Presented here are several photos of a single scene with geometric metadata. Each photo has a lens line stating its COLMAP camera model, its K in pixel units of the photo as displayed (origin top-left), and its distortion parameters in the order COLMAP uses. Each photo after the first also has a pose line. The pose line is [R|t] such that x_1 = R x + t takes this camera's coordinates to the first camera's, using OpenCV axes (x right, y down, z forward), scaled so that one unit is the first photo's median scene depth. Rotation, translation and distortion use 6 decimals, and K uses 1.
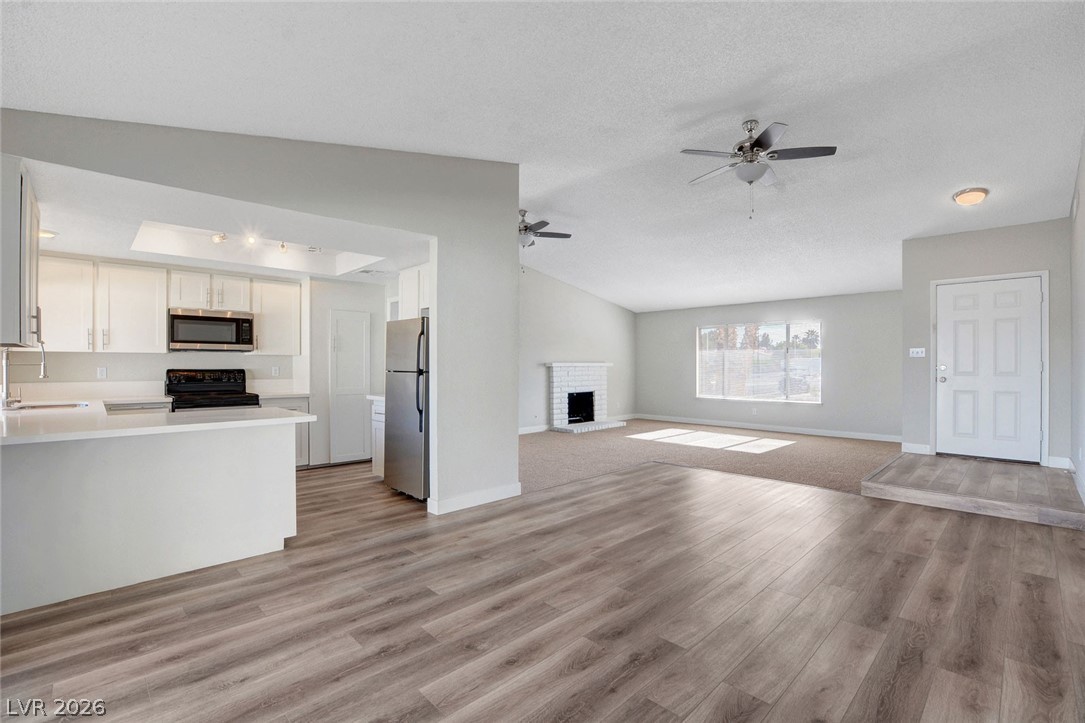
lens RADIAL K [[500.3, 0, 542.5], [0, 500.3, 361.5], [0, 0, 1]] dist [-0.012481, 0.000072]
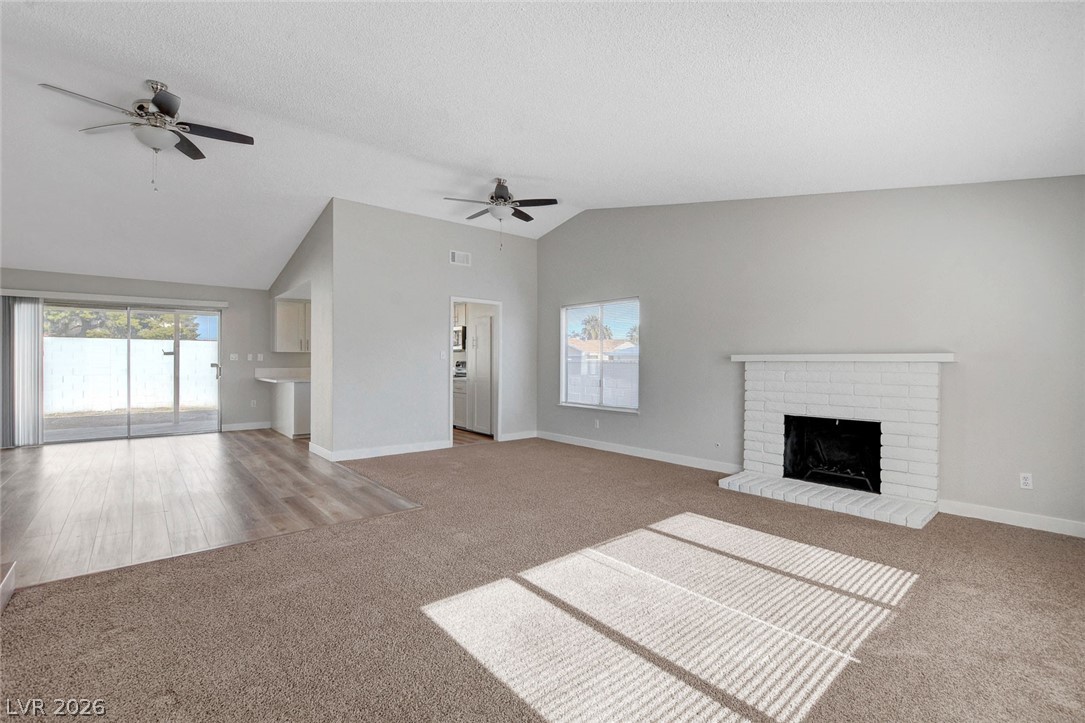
lens RADIAL K [[479.8, 0, 546.5], [0, 479.8, 363.8], [0, 0, 1]] dist [-0.022883, -0.000029]
pose [[-0.072966, 0.007198, -0.997308, 0.962587], [0.005119, 0.999963, 0.006842, 0.013323], [0.997321, -0.004606, -0.073000, 1.411581]]
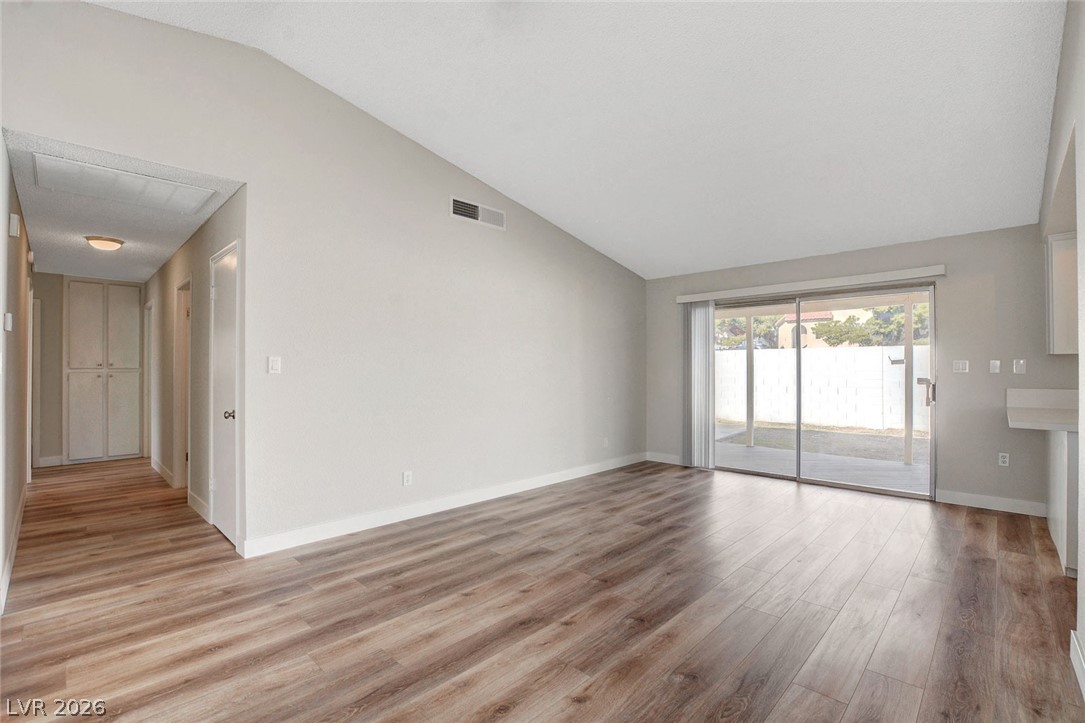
lens RADIAL K [[488.4, 0, 537.9], [0, 488.4, 356.5], [0, 0, 1]] dist [-0.025497, -0.000088]
pose [[-0.999855, -0.002451, -0.016862, 0.263356], [-0.001892, 0.999450, -0.033096, 0.009330], [0.016934, -0.033059, -0.999310, 1.110395]]
